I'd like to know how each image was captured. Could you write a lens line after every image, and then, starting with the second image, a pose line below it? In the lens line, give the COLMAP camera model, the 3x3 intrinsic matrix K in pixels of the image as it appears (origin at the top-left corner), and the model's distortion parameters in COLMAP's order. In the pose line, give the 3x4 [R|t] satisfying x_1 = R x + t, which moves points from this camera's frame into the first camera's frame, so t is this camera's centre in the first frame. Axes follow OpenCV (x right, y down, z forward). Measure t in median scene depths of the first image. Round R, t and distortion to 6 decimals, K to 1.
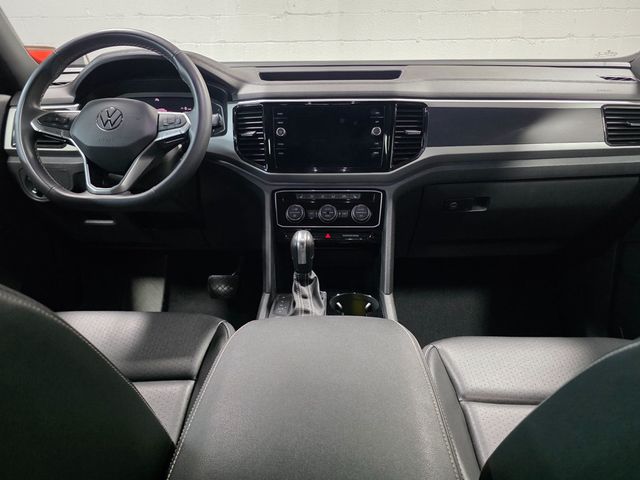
lens RADIAL K [[473.4, 0, 325.4], [0, 473.4, 262.7], [0, 0, 1]] dist [0.058219, -0.052965]
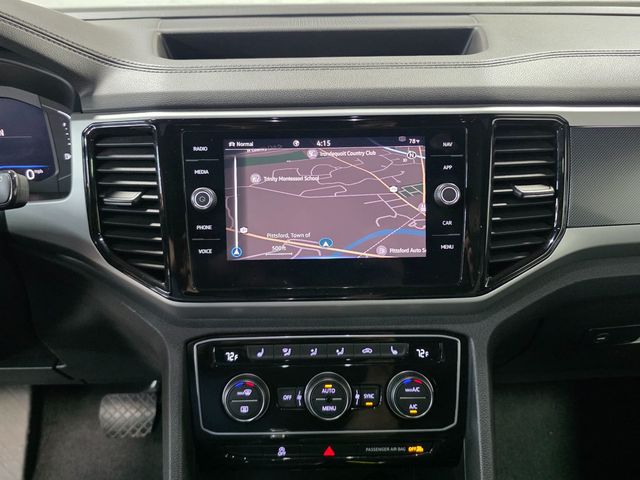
lens RADIAL K [[465.8, 0, 322.7], [0, 465.8, 232.3], [0, 0, 1]] dist [0.036726, 0.001325]
pose [[0.998558, -0.017675, 0.050688, -0.016494], [0.016023, 0.999333, 0.032824, -0.253765], [-0.051234, -0.031964, 0.998175, 0.607750]]
